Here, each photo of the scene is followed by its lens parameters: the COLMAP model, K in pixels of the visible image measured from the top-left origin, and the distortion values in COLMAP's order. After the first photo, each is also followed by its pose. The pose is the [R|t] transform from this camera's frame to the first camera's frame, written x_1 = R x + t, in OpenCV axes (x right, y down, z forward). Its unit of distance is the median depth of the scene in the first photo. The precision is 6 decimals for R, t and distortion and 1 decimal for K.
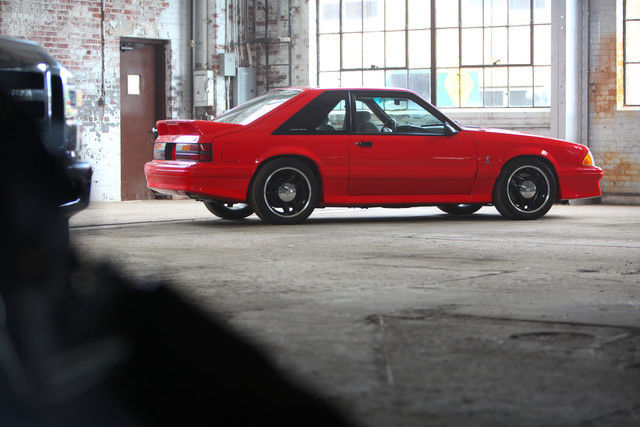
lens RADIAL K [[1778.1, 0, 320.0], [0, 1778.1, 213.5], [0, 0, 1]] dist [-0.055604, 0.907232]
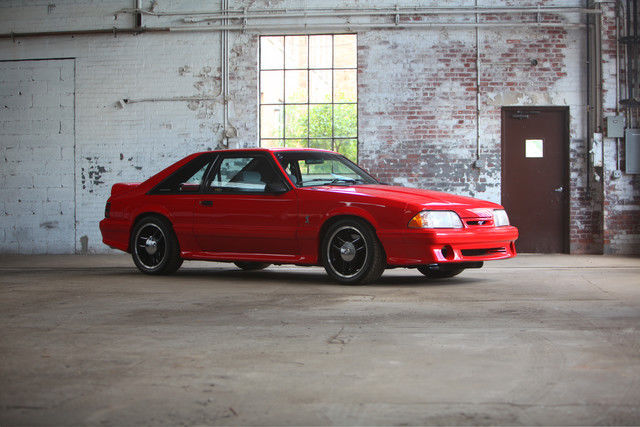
lens RADIAL K [[1317.9, 0, 320.0], [0, 1317.9, 213.5], [0, 0, 1]] dist [-0.295069, 0.052710]
pose [[0.507065, 0.010470, -0.861844, 0.546874], [-0.035403, 0.999335, -0.008689, -0.021124], [0.861181, 0.034918, 0.507098, 0.492148]]
